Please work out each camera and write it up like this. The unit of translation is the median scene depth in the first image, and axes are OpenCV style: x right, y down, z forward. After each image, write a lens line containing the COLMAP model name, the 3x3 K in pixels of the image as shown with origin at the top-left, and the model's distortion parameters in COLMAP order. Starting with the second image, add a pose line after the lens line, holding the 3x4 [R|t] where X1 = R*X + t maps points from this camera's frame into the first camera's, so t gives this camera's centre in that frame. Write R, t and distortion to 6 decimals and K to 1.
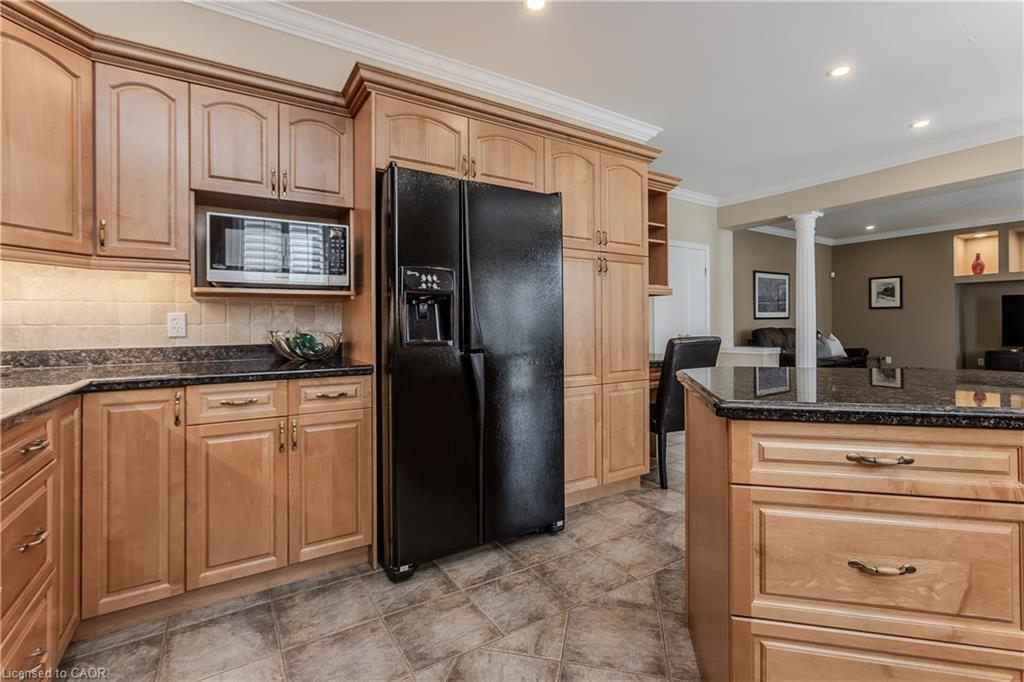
lens RADIAL K [[466.8, 0, 525.5], [0, 466.8, 323.5], [0, 0, 1]] dist [-0.001859, 0.000602]
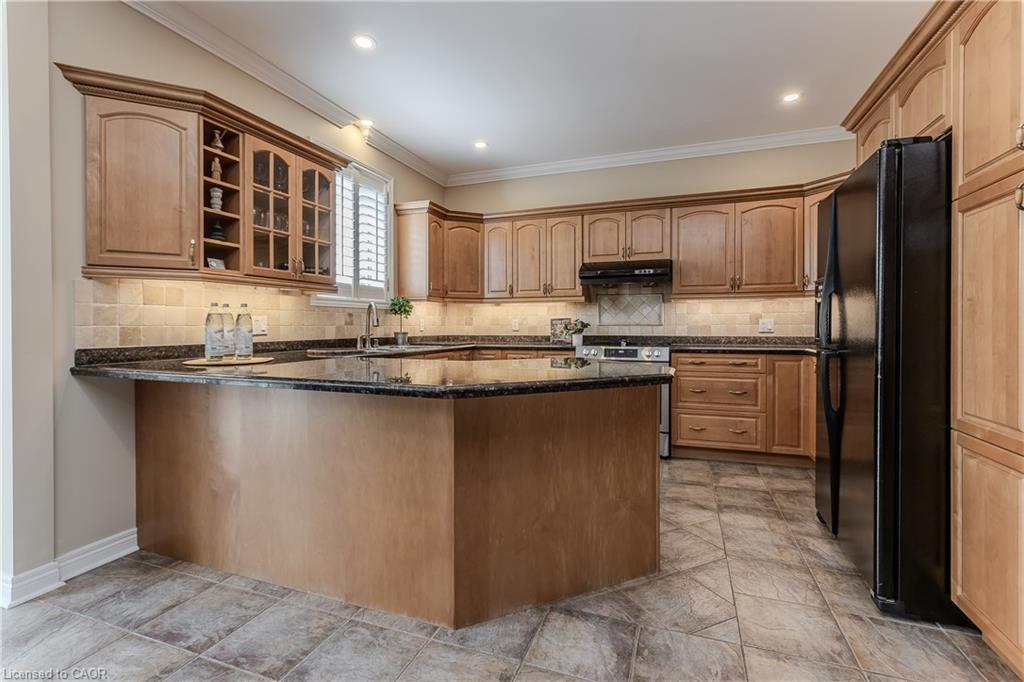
lens RADIAL K [[466.8, 0, 512.9], [0, 466.8, 337.3], [0, 0, 1]] dist [-0.001859, 0.000602]
pose [[-0.804926, 0.021725, -0.592977, 1.332918], [0.008190, 0.999641, 0.025507, -0.008453], [0.593318, 0.015675, -0.804815, 1.705949]]
